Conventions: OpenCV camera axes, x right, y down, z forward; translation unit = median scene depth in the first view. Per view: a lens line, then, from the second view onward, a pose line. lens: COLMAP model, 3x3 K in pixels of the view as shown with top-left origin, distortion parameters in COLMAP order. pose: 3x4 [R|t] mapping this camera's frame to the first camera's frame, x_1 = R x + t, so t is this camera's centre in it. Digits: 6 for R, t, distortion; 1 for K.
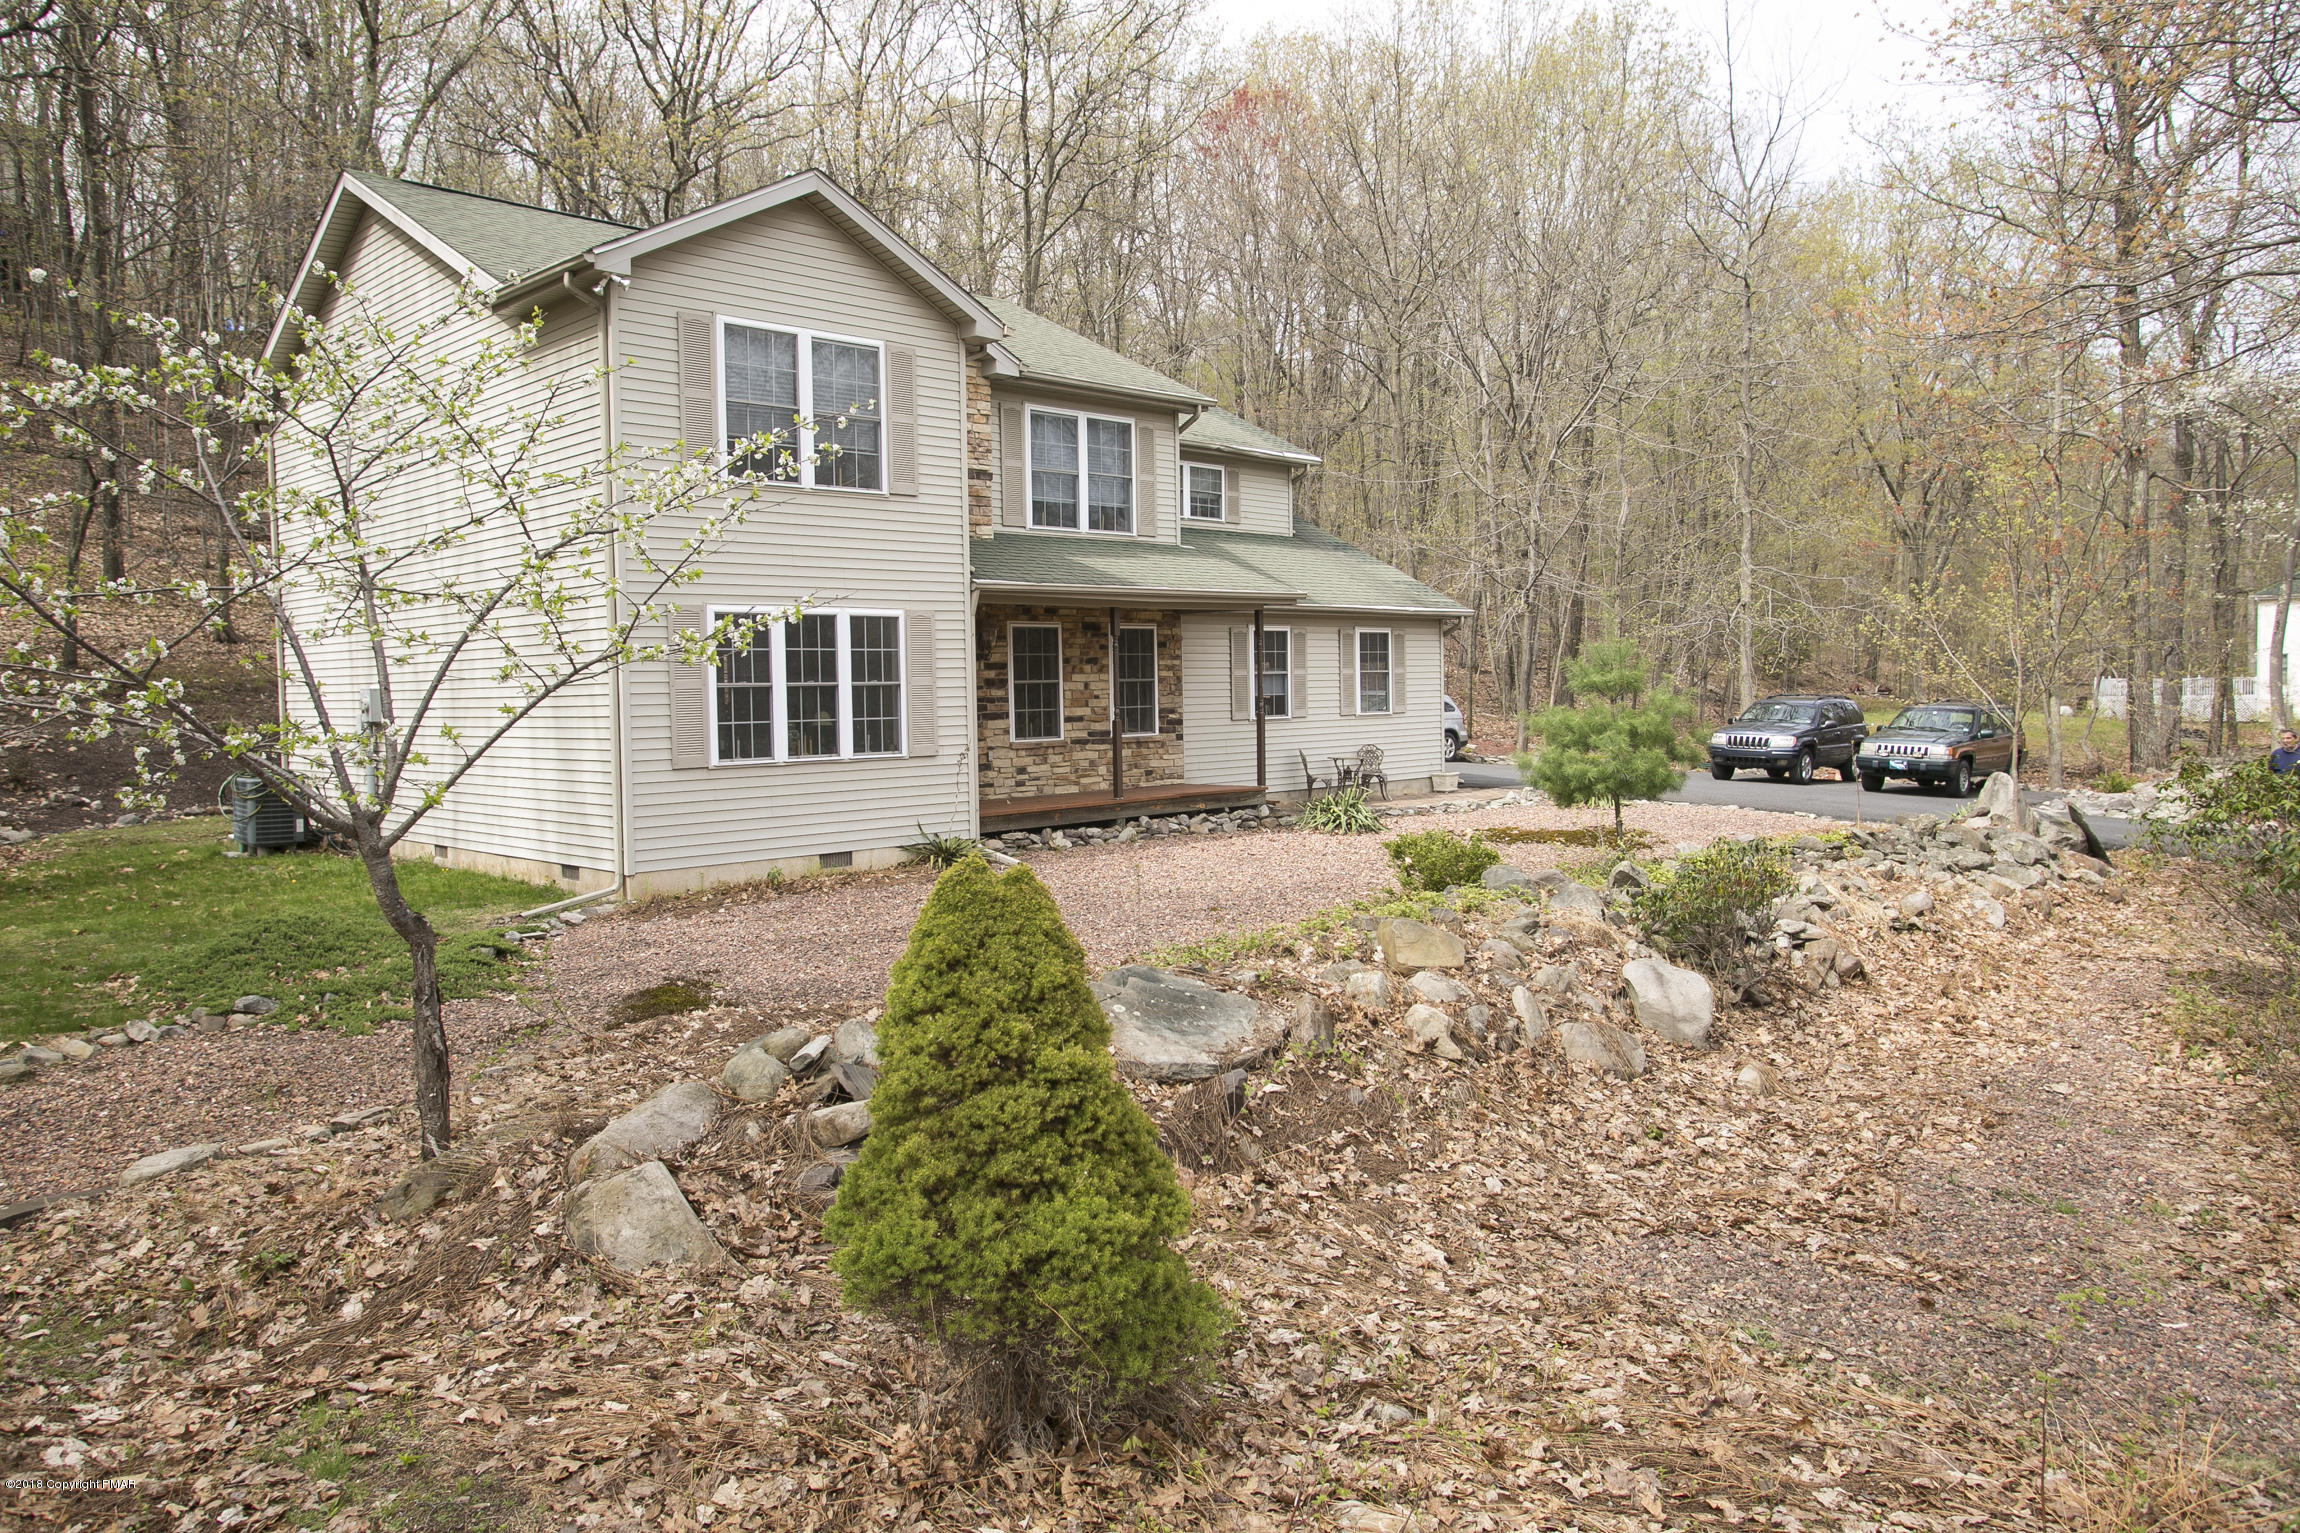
lens RADIAL K [[1615.3, 0, 1150.0], [0, 1615.3, 766.5], [0, 0, 1]] dist [-0.033609, -0.000163]
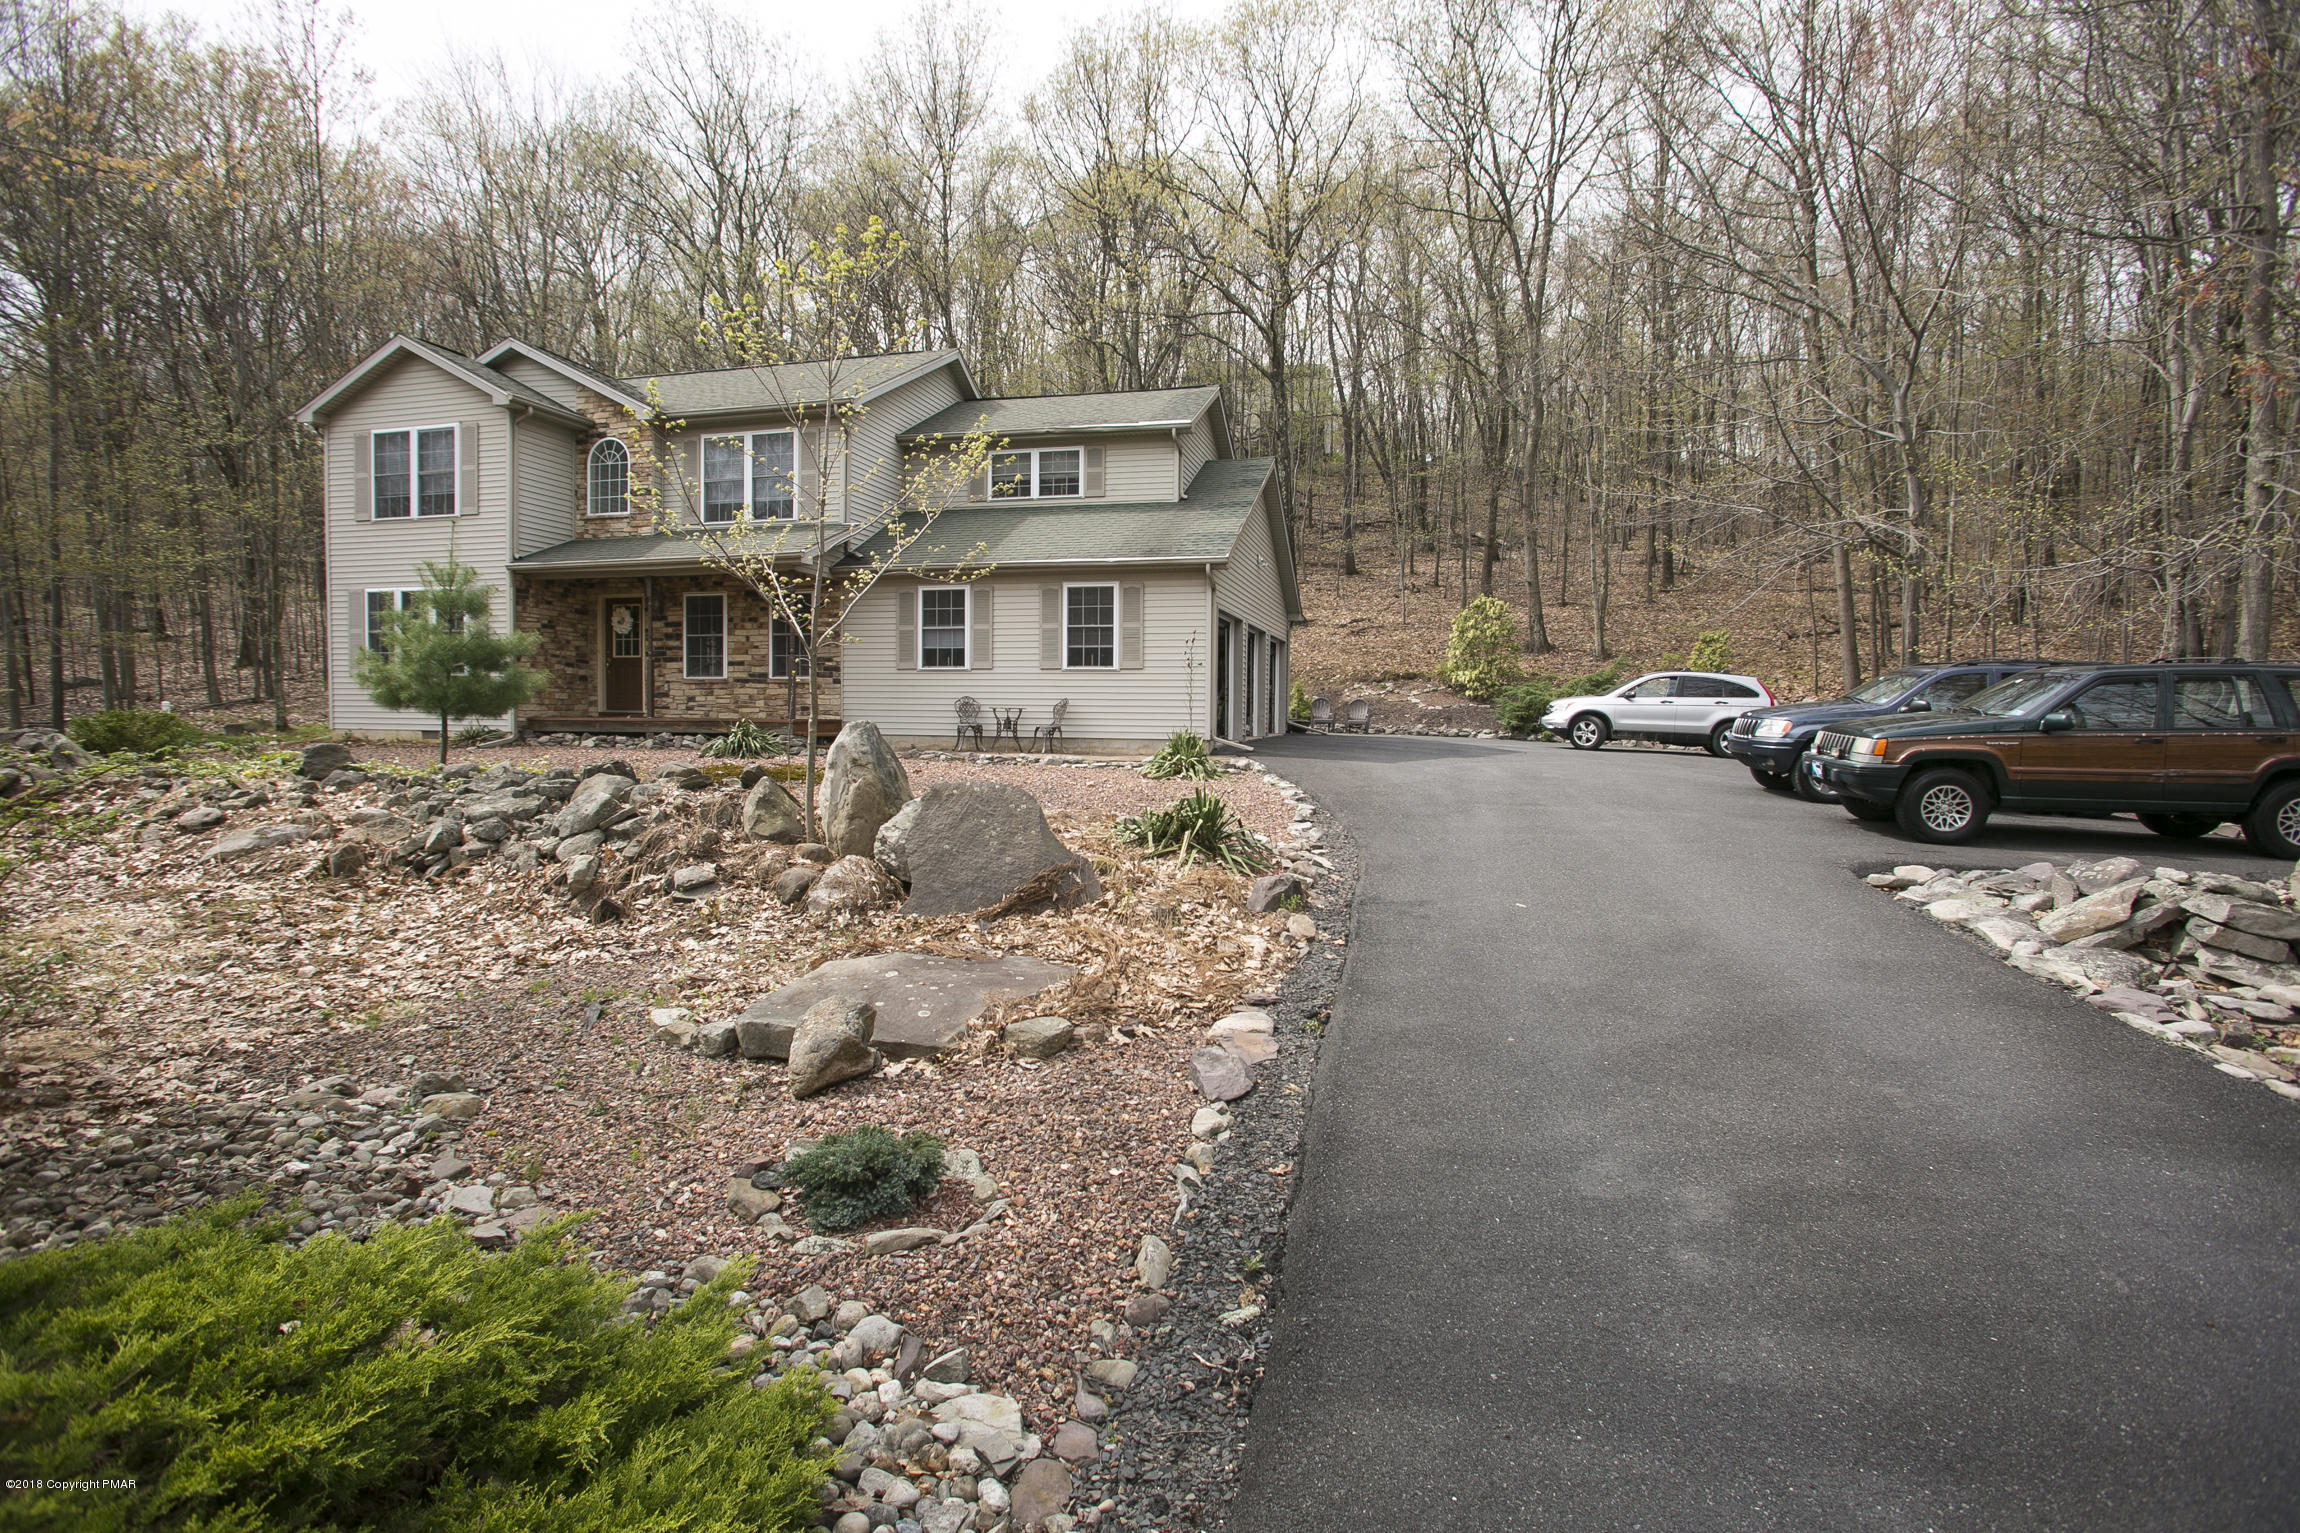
lens RADIAL K [[1094.5, 0, 1142.0], [0, 1094.5, 760.3], [0, 0, 1]] dist [-0.086387, 0.037686]
pose [[0.510802, 0.062296, -0.857438, 0.939420], [-0.065182, 0.997307, 0.033627, -0.001454], [0.857224, 0.038713, 0.513487, 0.871724]]
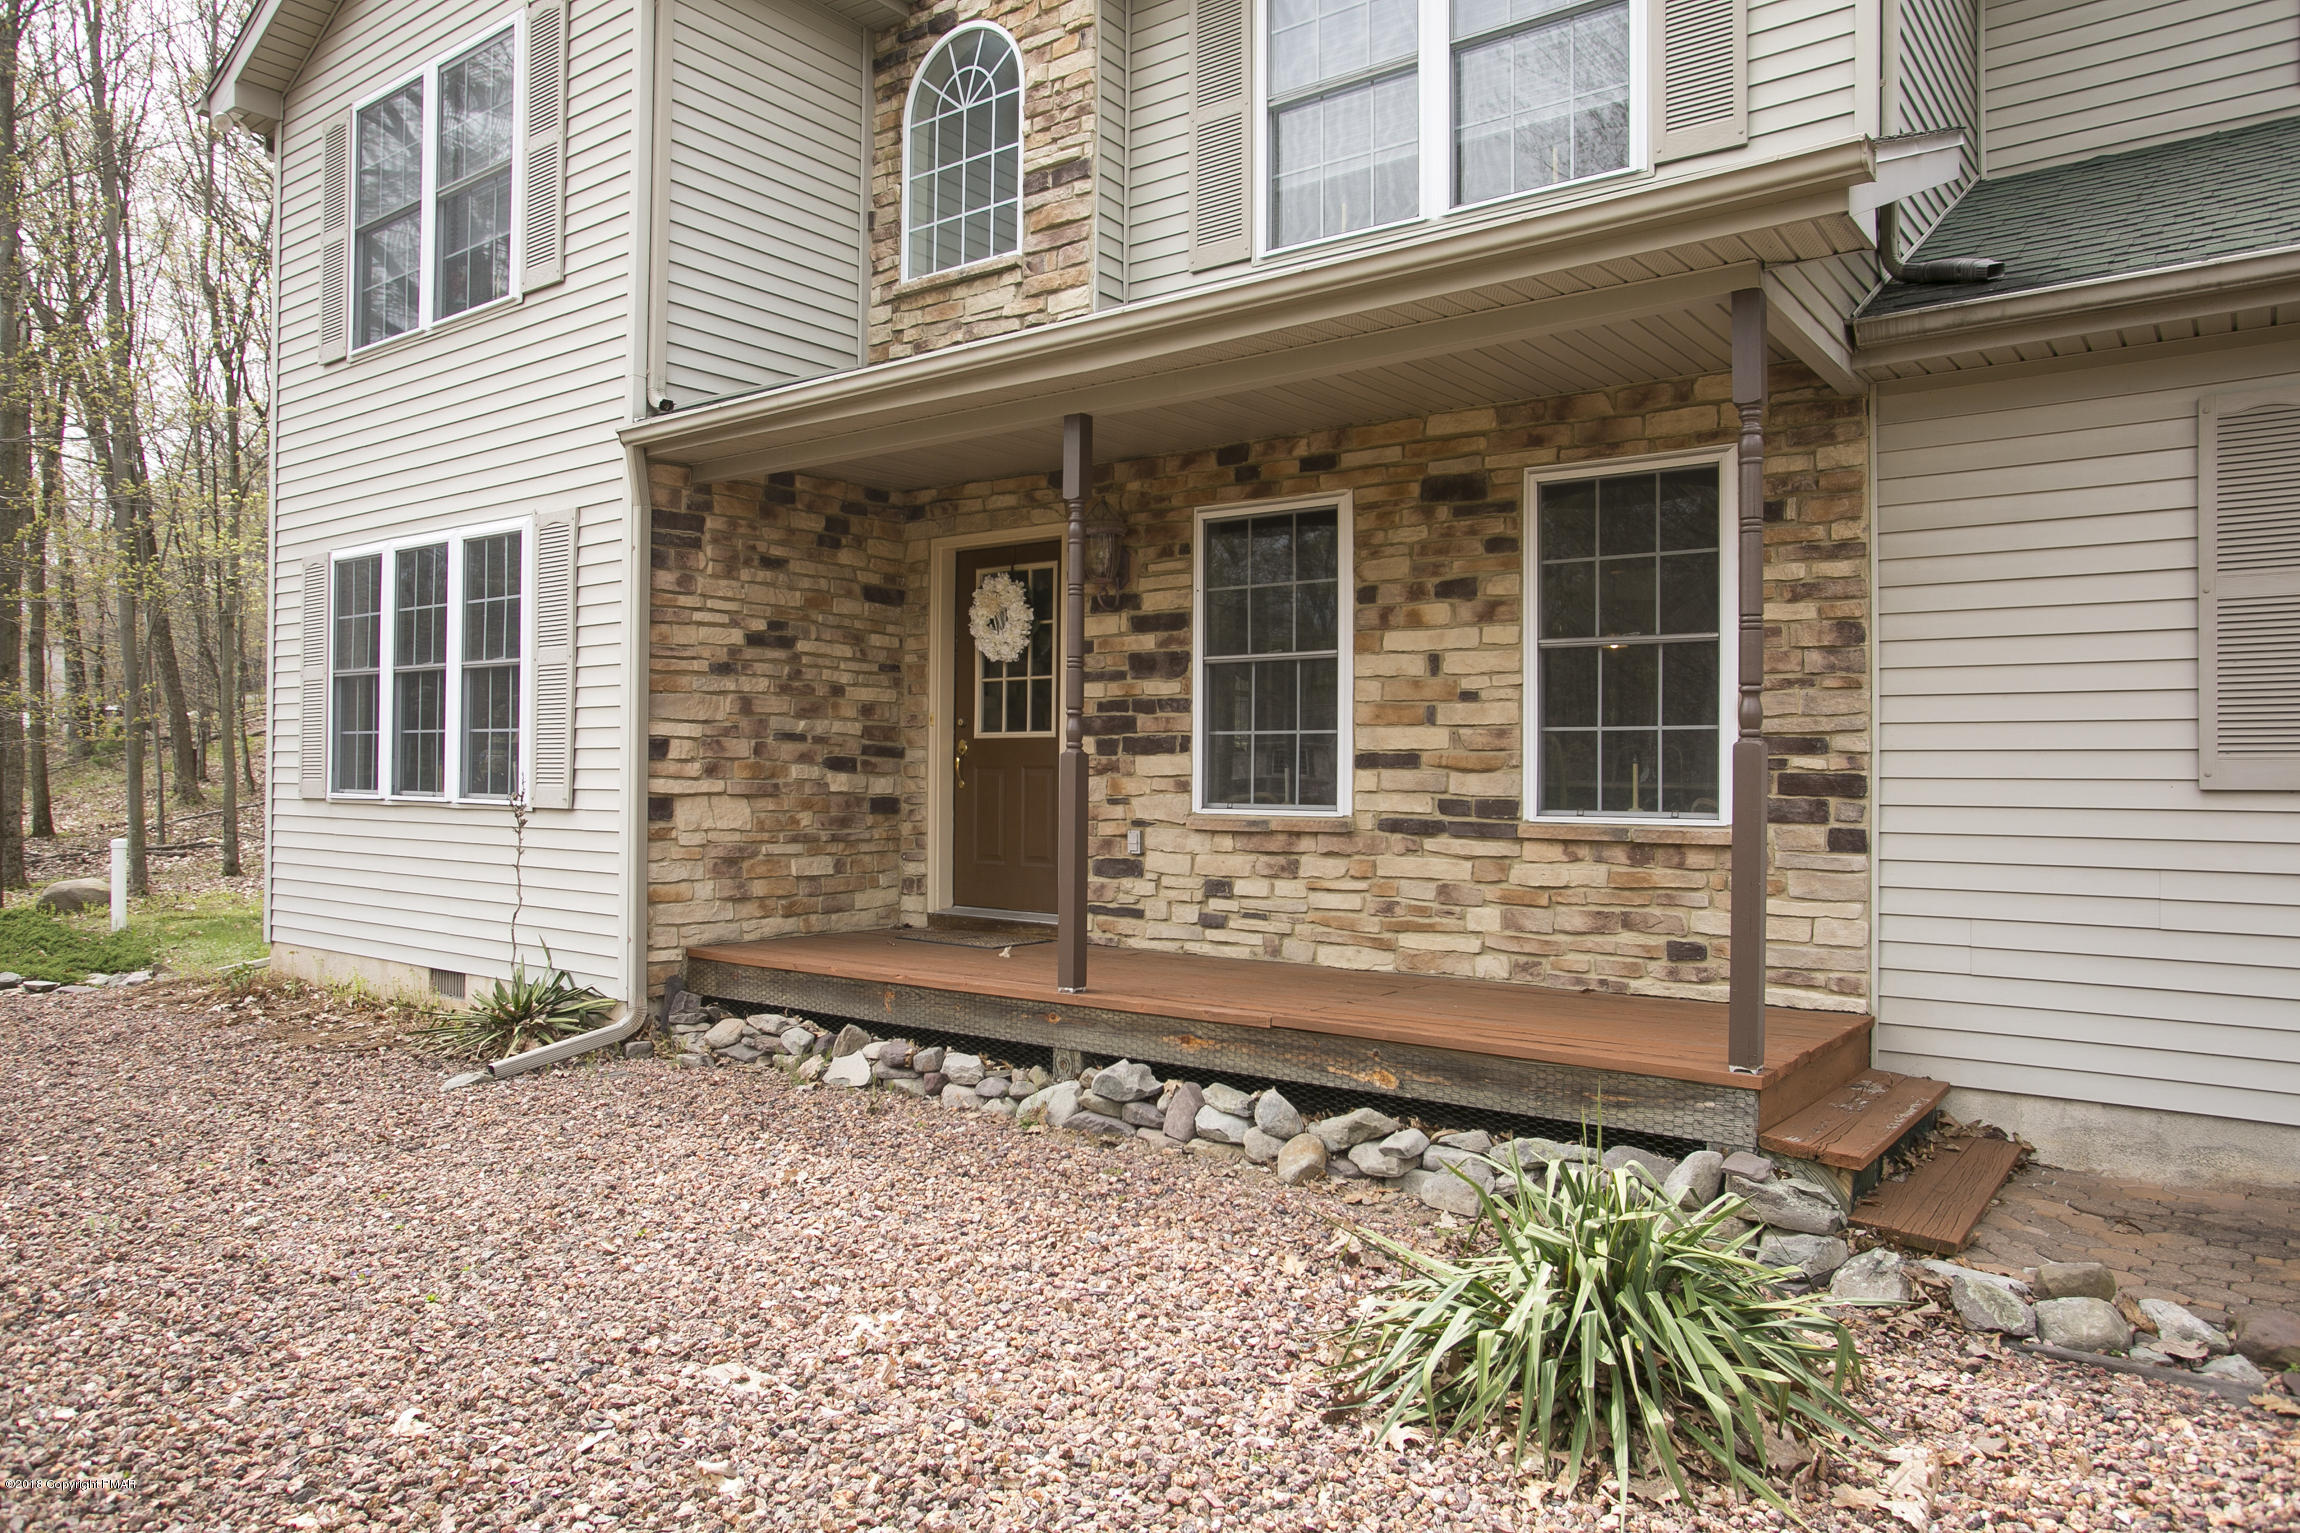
lens RADIAL K [[1524.4, 0, 1150.0], [0, 1524.4, 766.5], [0, 0, 1]] dist [-0.055230, -0.000123]
pose [[0.131078, 0.010499, -0.991317, 0.284468], [-0.063423, 0.997984, 0.002183, -0.026680], [0.989341, 0.062586, 0.131479, 0.950068]]
